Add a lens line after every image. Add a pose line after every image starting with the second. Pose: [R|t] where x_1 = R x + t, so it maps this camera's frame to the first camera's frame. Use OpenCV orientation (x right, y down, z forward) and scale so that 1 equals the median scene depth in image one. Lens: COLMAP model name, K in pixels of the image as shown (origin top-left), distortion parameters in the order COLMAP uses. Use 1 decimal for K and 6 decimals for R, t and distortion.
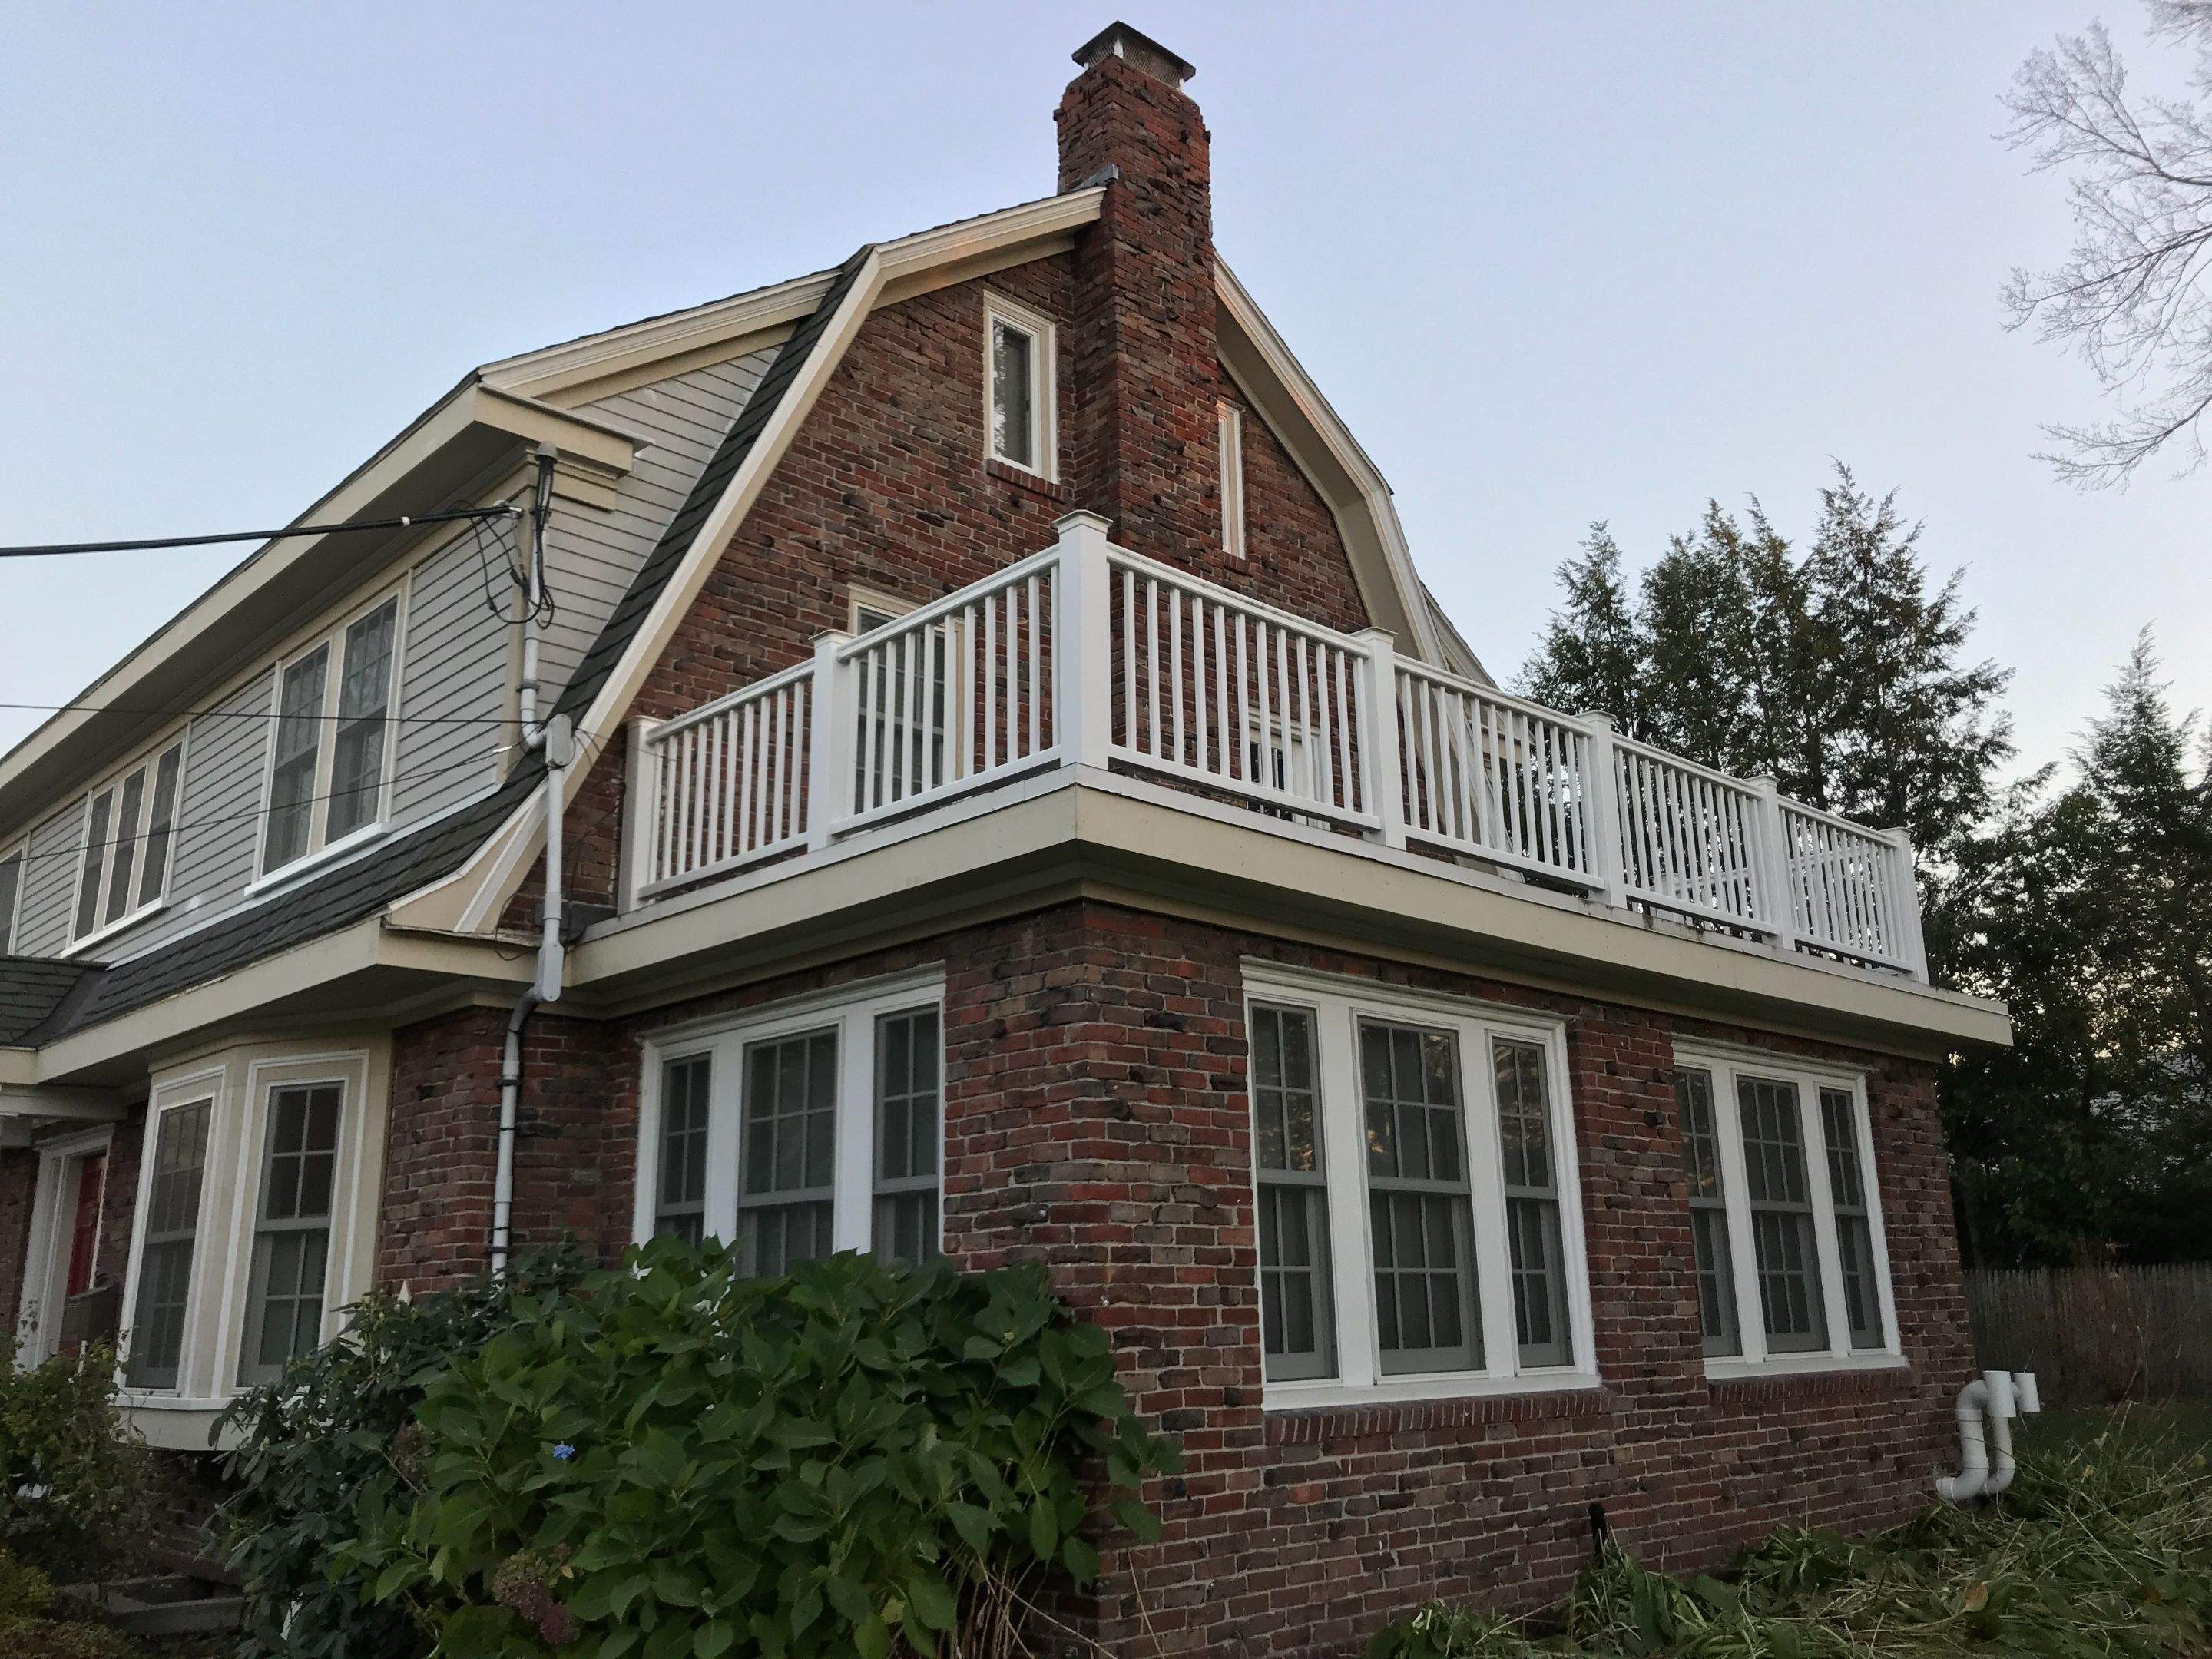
lens RADIAL K [[1818.0, 0, 1094.1], [0, 1818.0, 788.1], [0, 0, 1]] dist [0.023005, -0.008382]
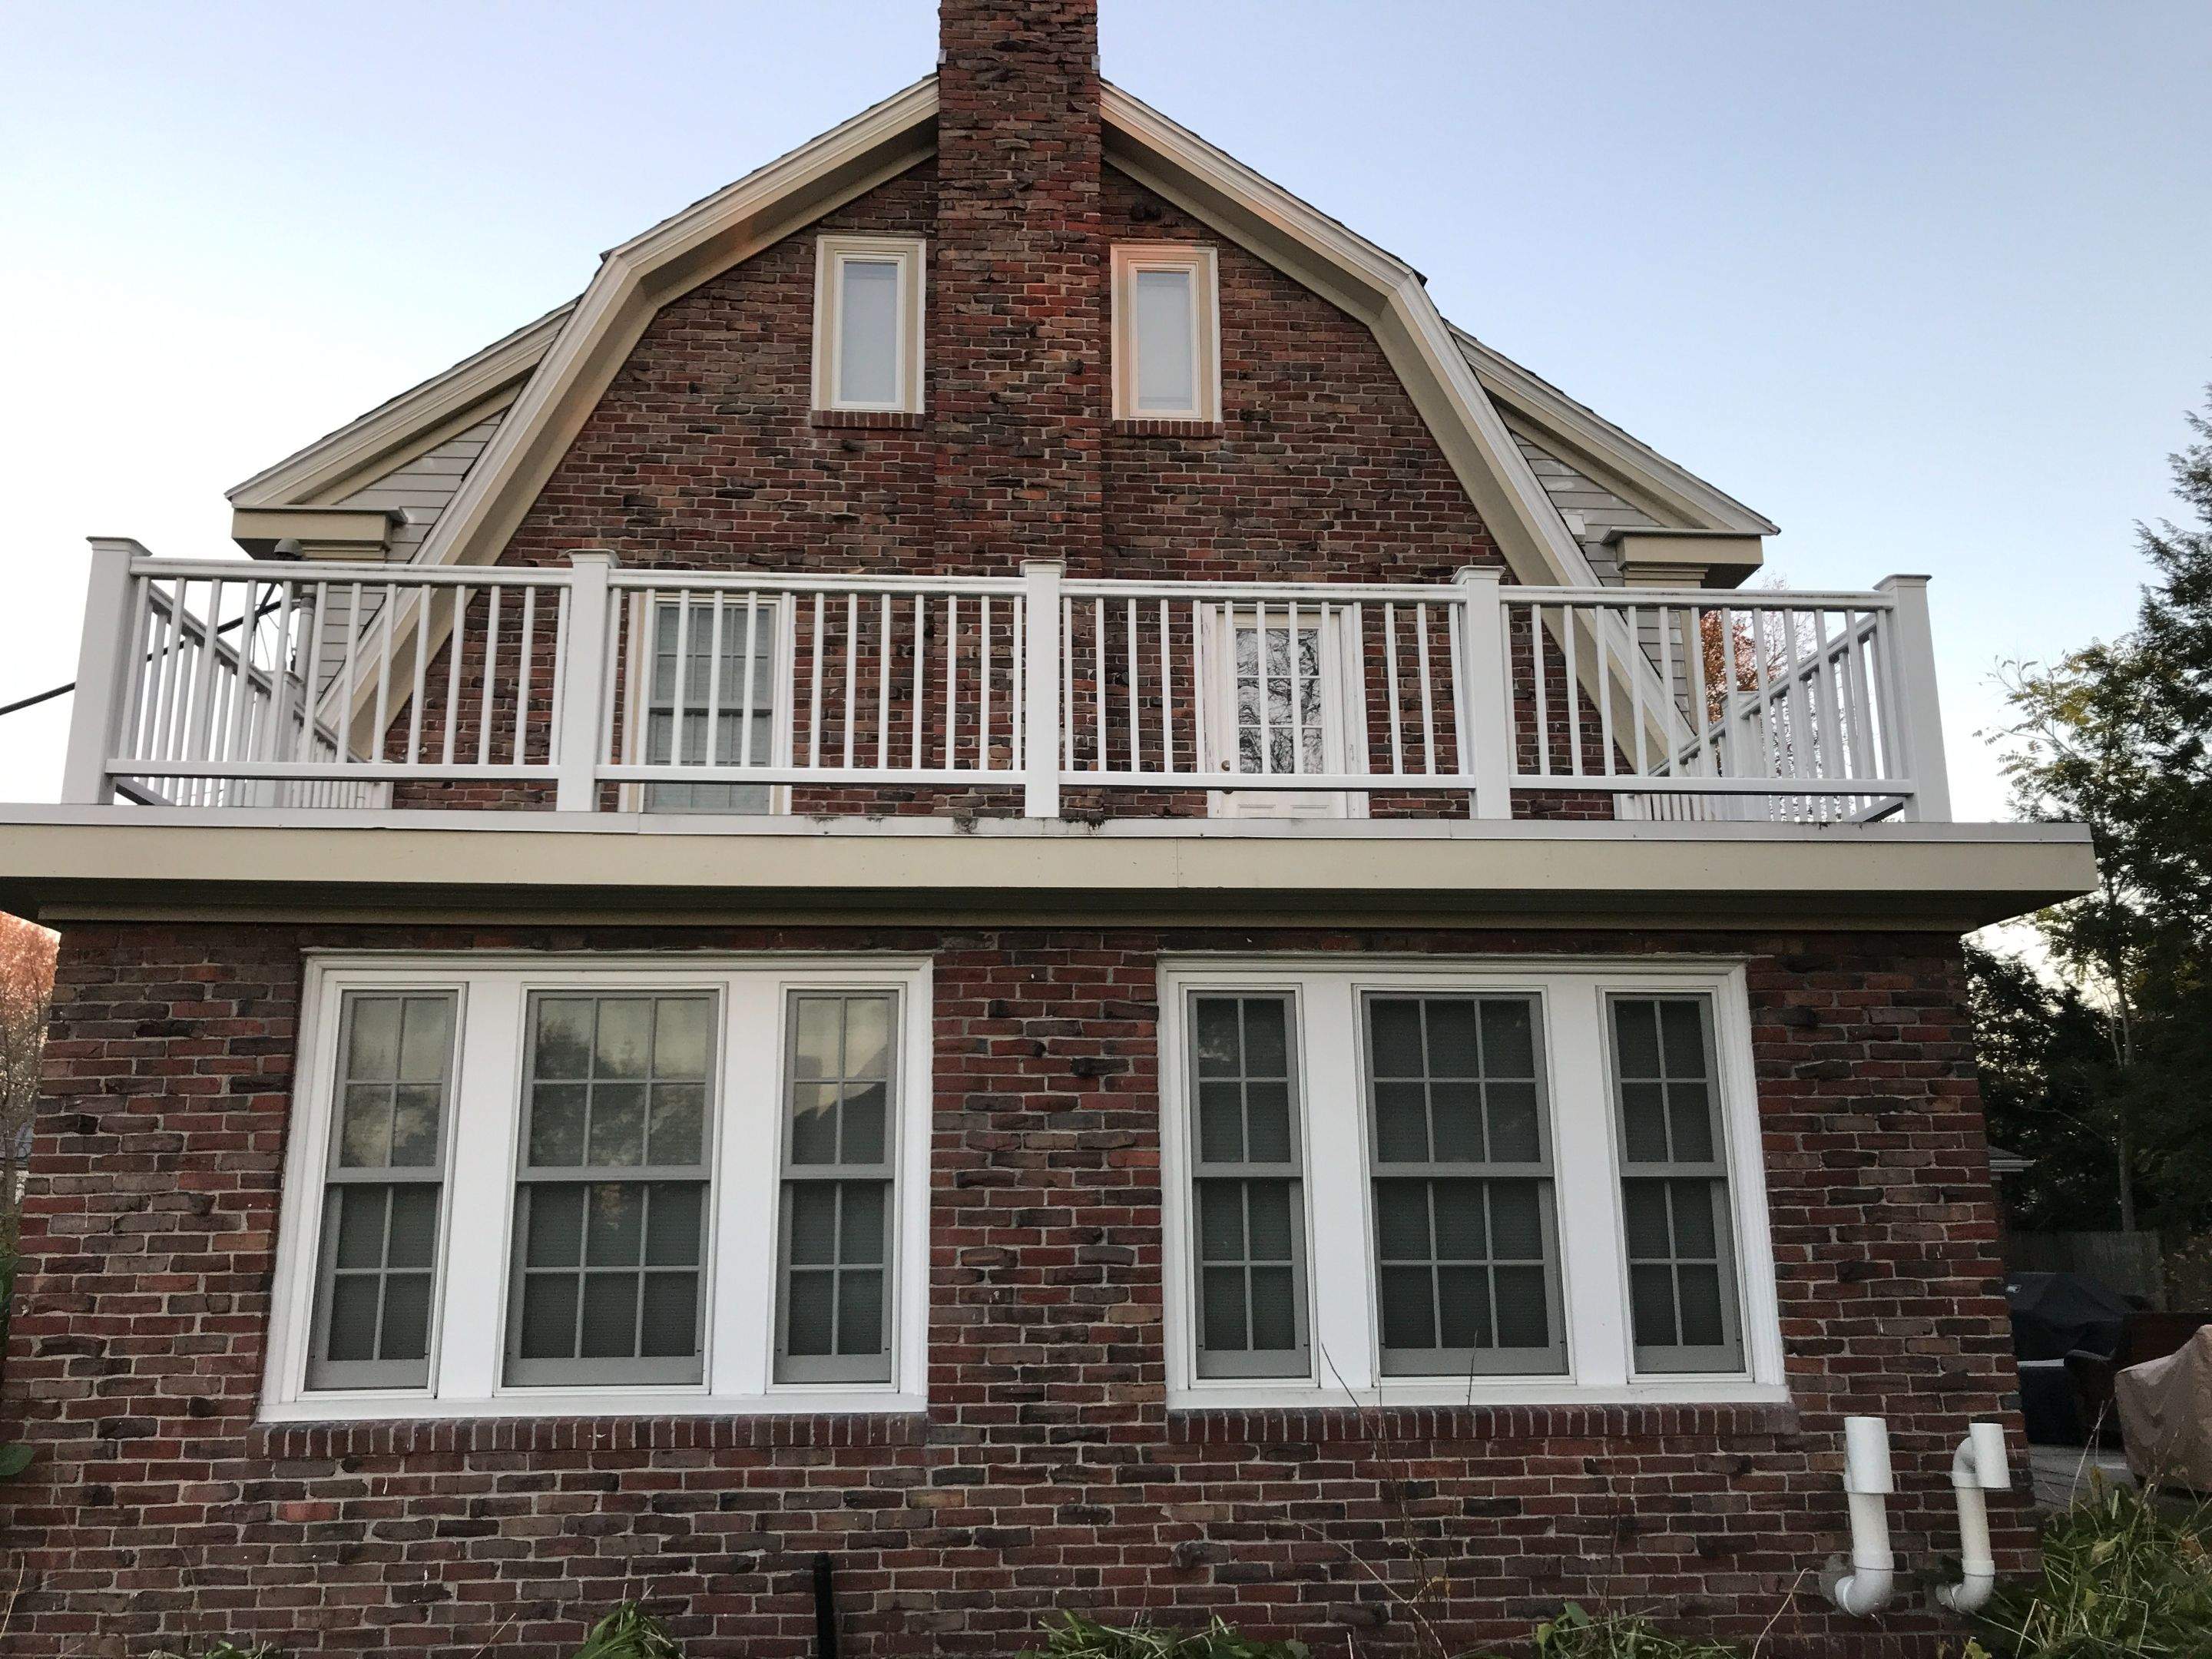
lens RADIAL K [[1818.0, 0, 1094.1], [0, 1818.0, 788.1], [0, 0, 1]] dist [0.023005, -0.008382]
pose [[0.768051, -0.147571, -0.623154, 0.857785], [0.171688, 0.984914, -0.021632, 0.085339], [0.616945, -0.090373, 0.781800, 0.431827]]
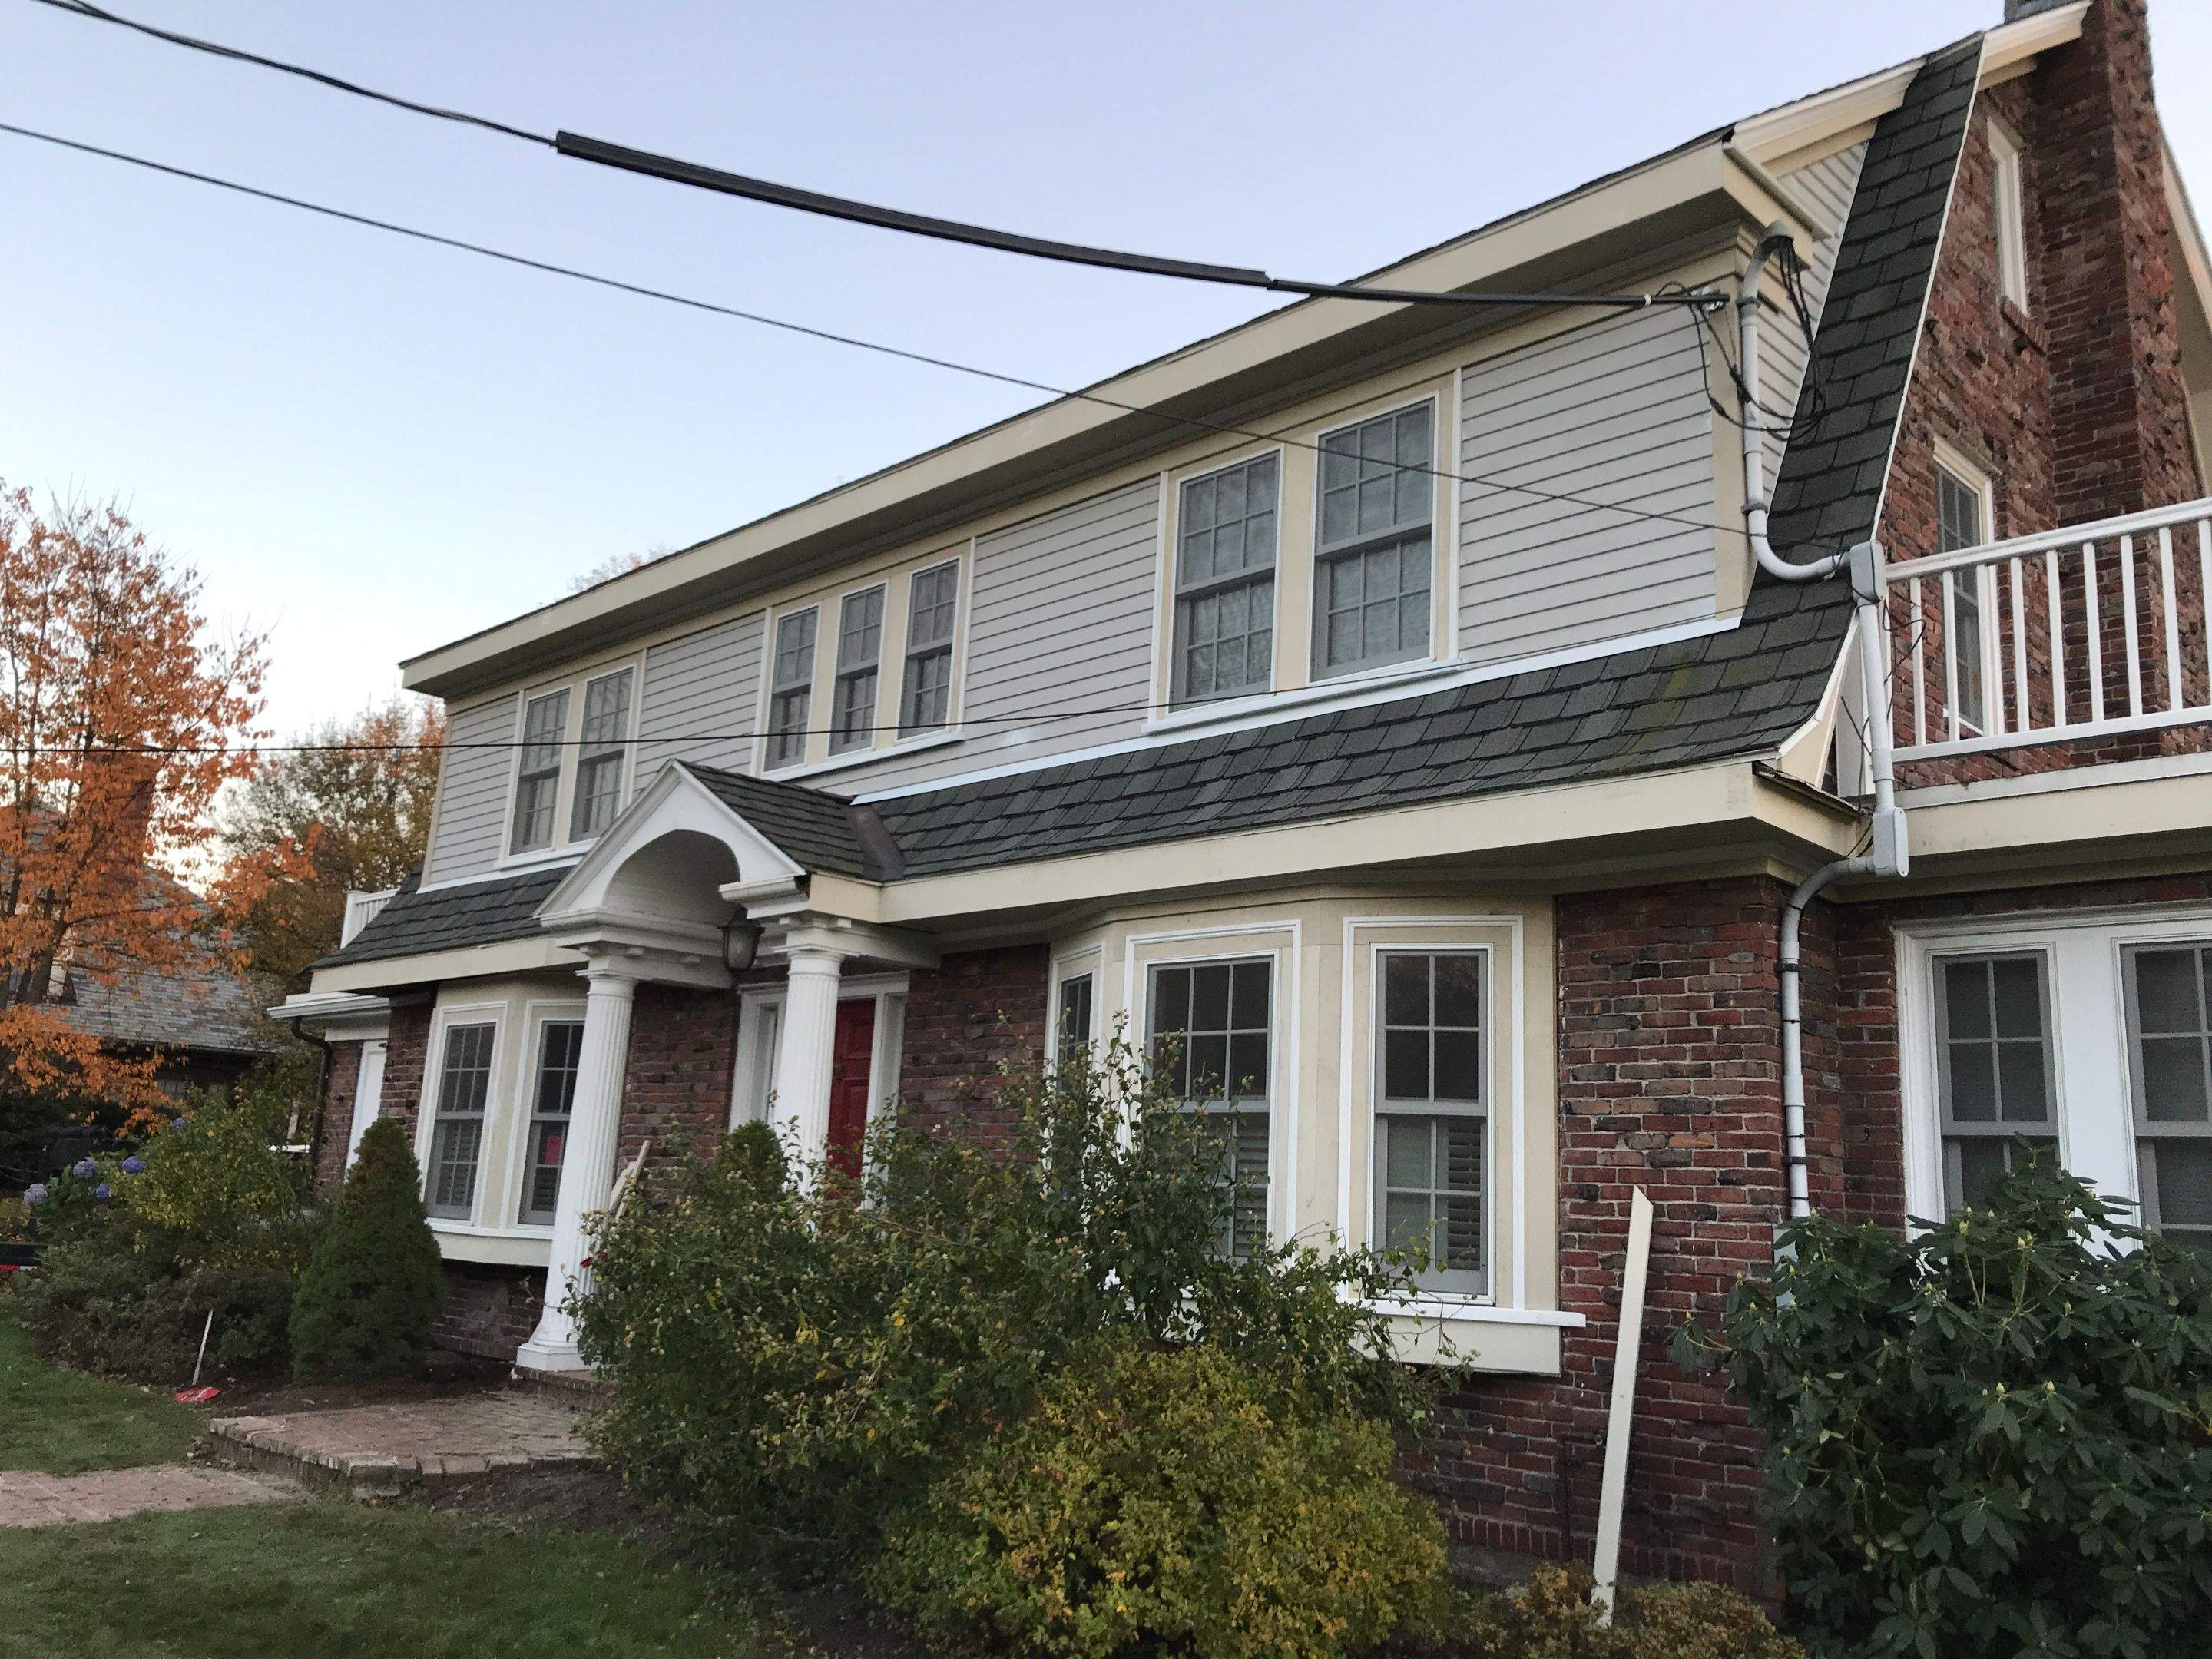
lens RADIAL K [[1818.0, 0, 1094.1], [0, 1818.0, 788.1], [0, 0, 1]] dist [0.023005, -0.008382]
pose [[0.997216, 0.073985, 0.009330, -0.653037], [-0.074352, 0.996052, 0.048501, 0.059731], [-0.005705, -0.049060, 0.998780, 0.149928]]
